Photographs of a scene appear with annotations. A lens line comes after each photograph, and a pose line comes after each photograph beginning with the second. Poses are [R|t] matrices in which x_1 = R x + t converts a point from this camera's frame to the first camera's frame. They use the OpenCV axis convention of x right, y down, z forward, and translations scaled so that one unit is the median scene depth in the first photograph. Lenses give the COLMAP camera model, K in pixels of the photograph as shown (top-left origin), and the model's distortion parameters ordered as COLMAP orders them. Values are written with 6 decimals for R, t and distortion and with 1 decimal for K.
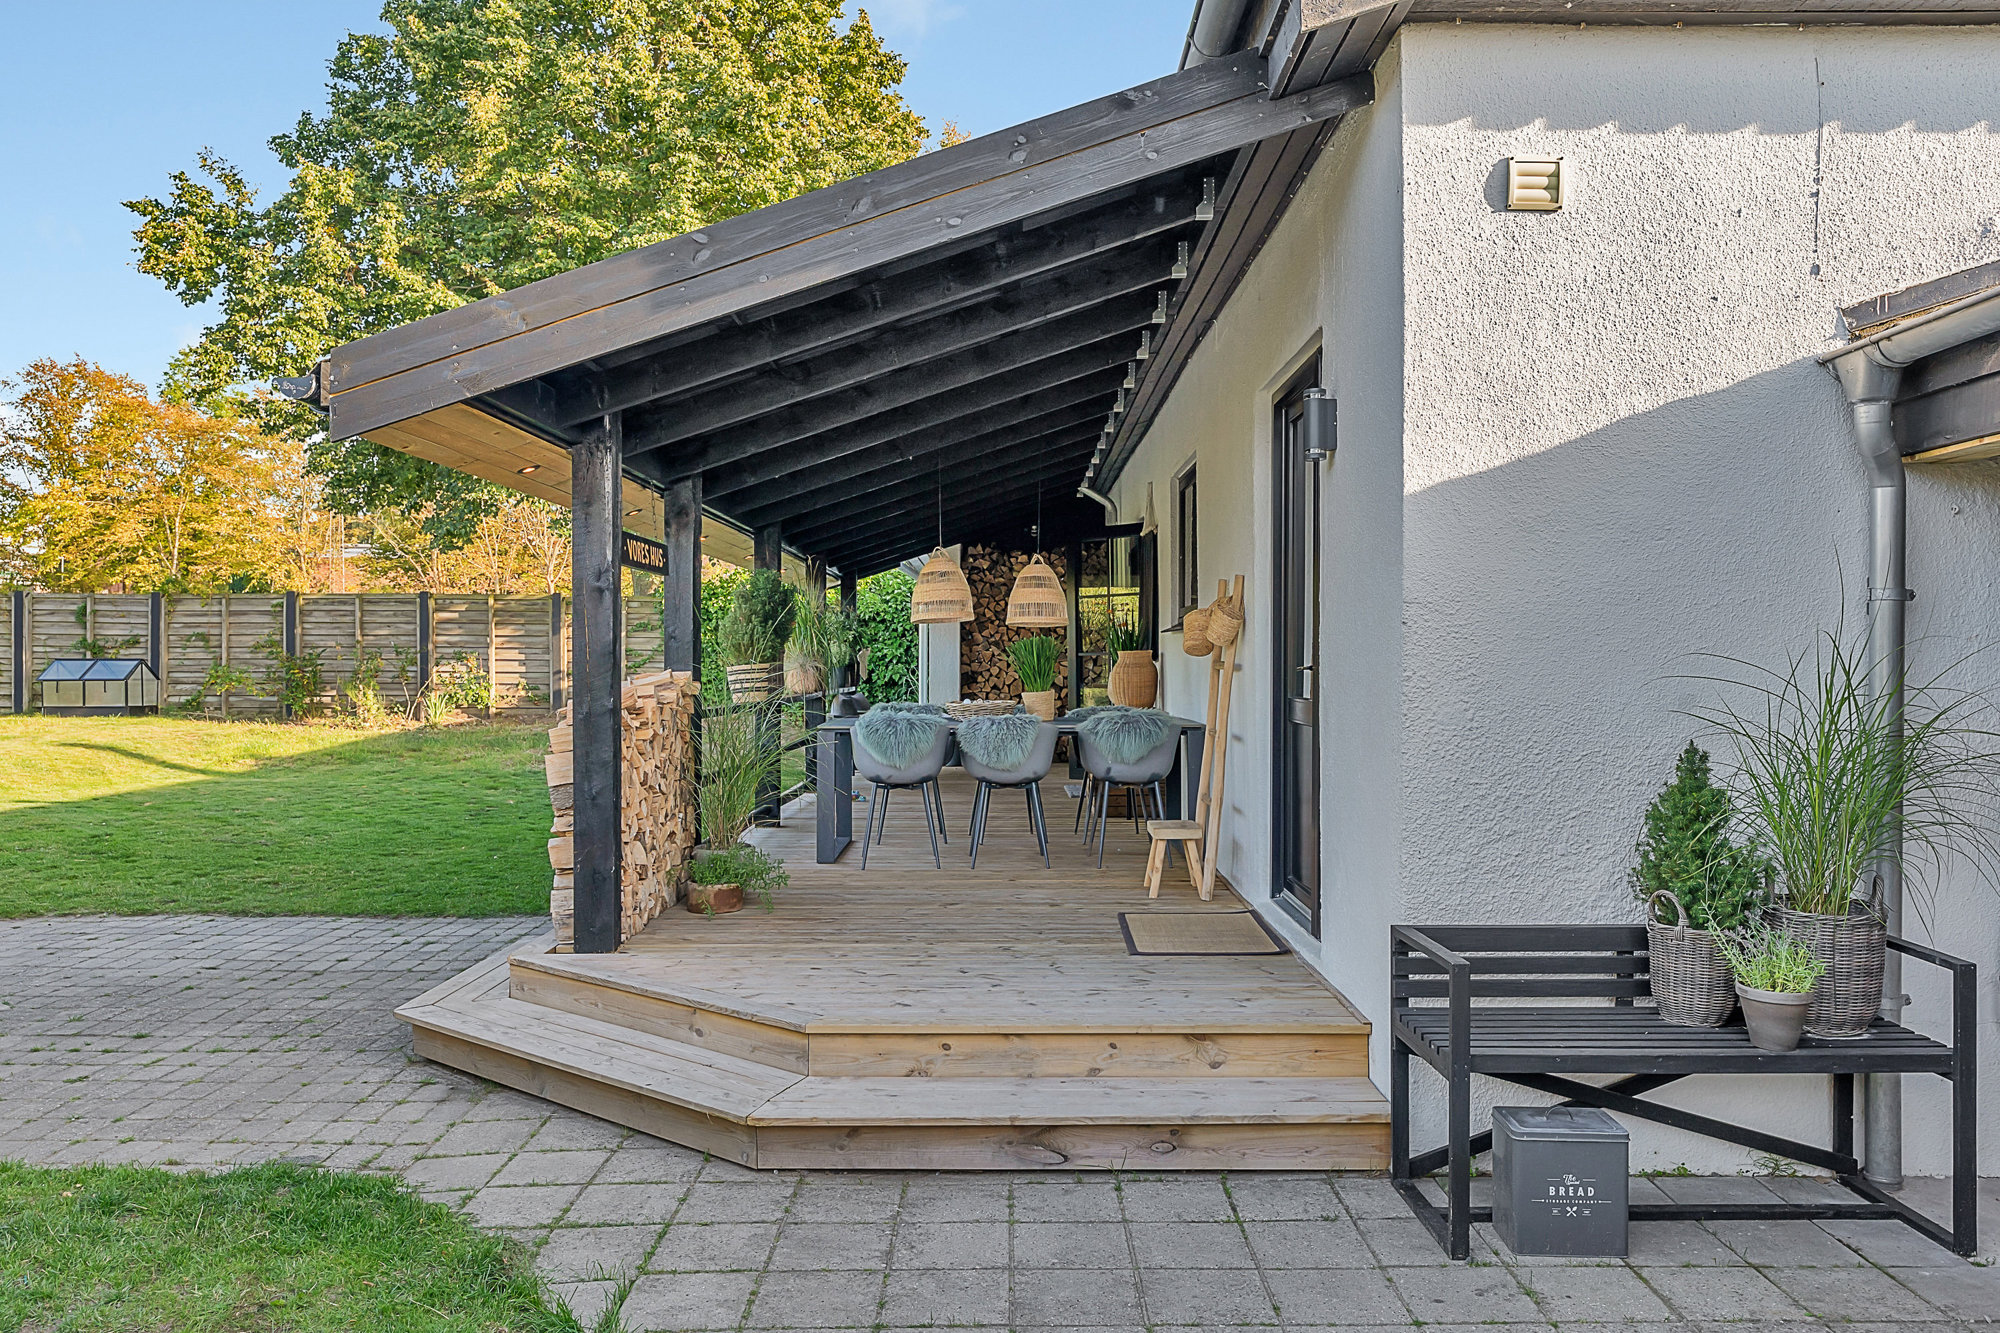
lens RADIAL K [[1491.6, 0, 1005.8], [0, 1491.6, 660.9], [0, 0, 1]] dist [-0.000914, -0.001053]
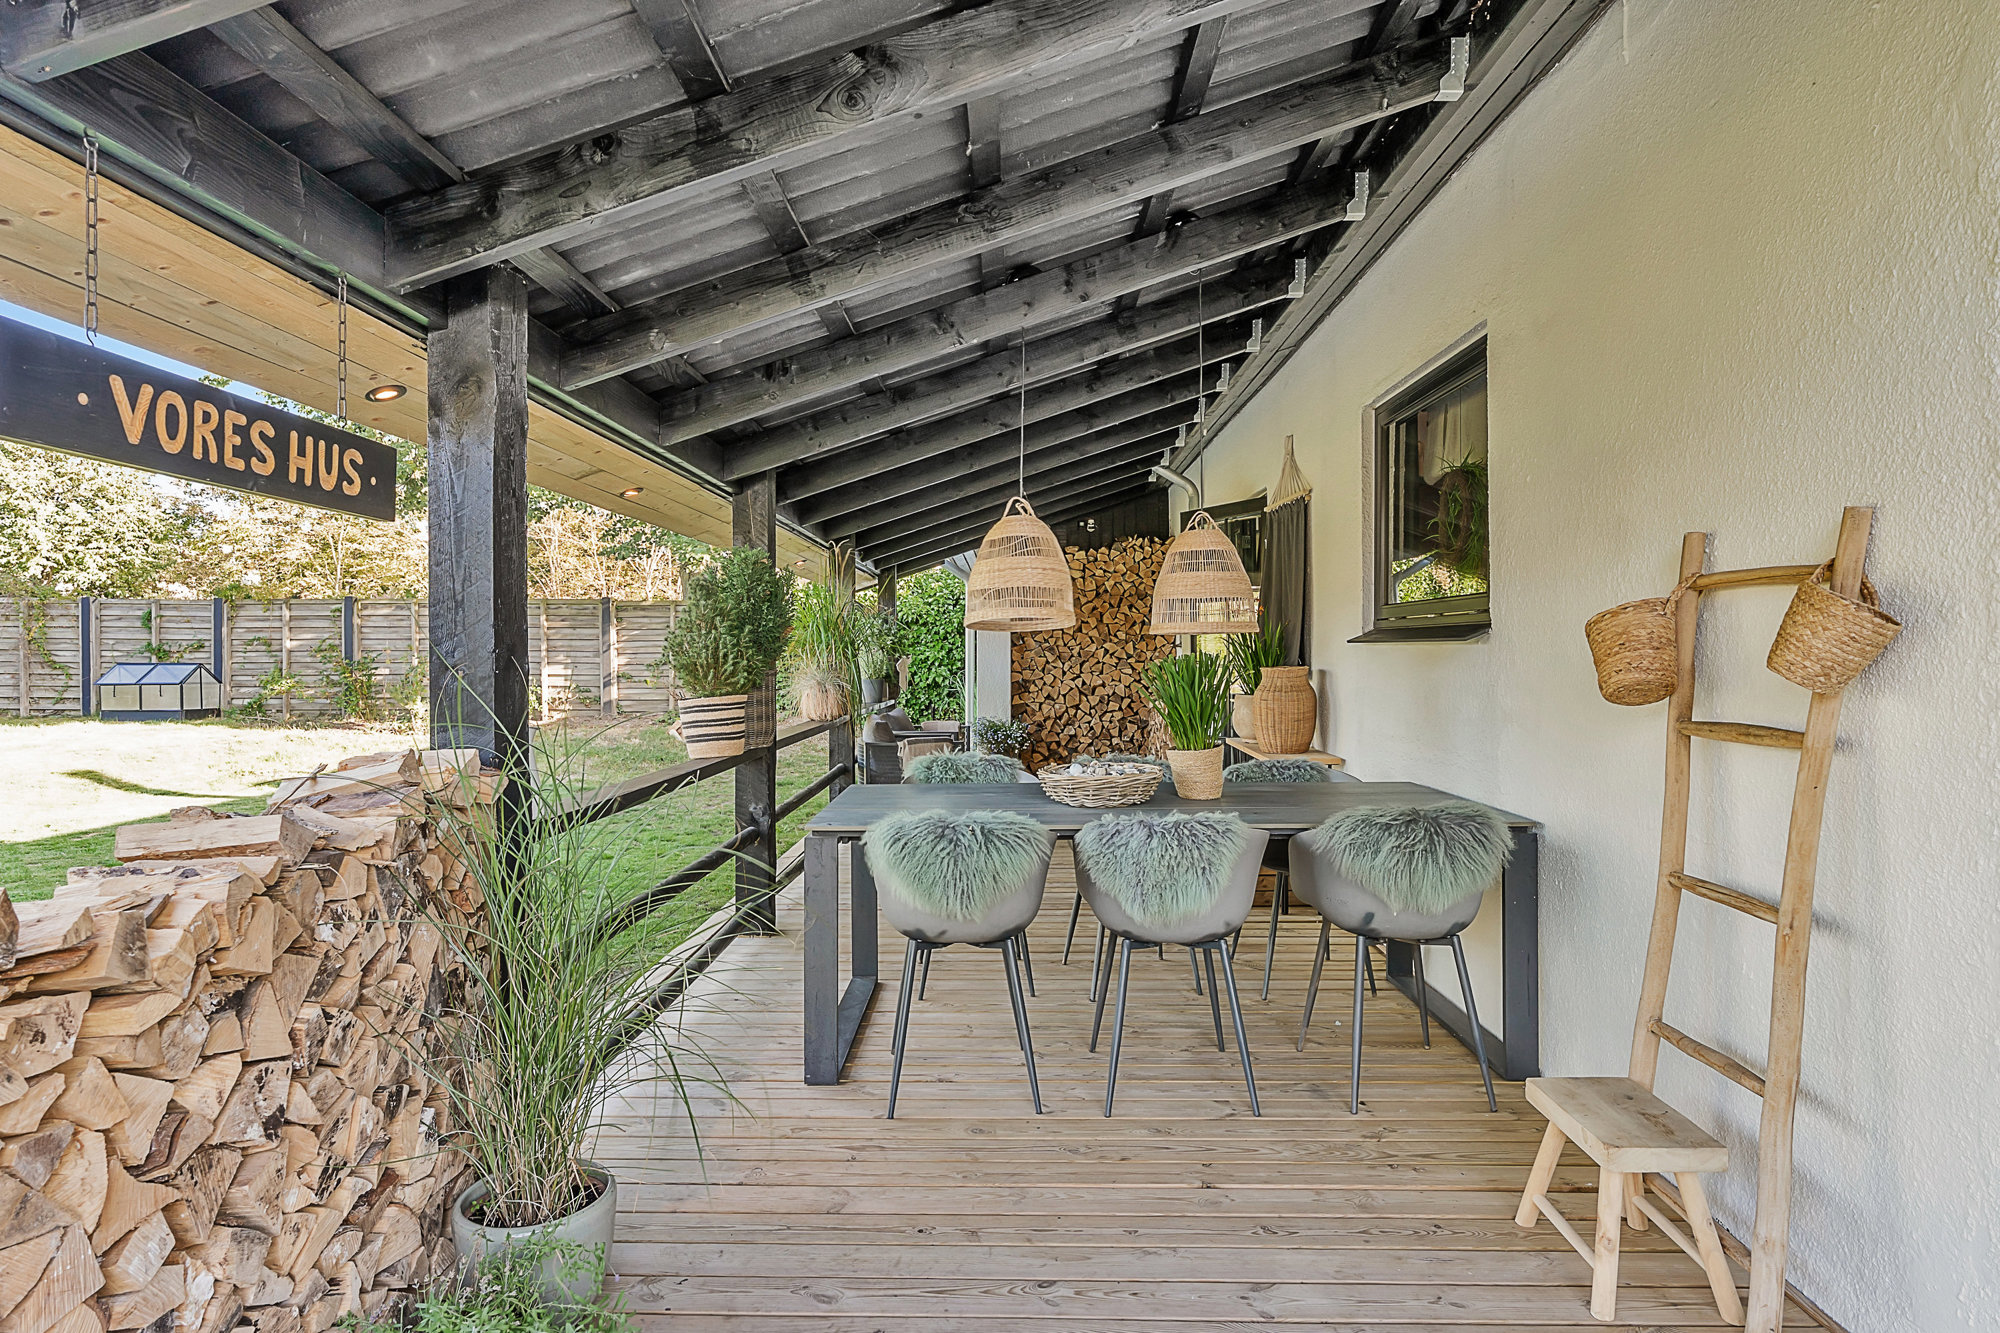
lens RADIAL K [[1172.8, 0, 996.6], [0, 1172.8, 668.7], [0, 0, 1]] dist [0.002664, 0.000438]
pose [[0.999778, -0.002244, -0.020970, -0.024335], [0.002502, 0.999922, 0.012271, -0.008390], [0.020941, -0.012321, 0.999705, 0.288737]]
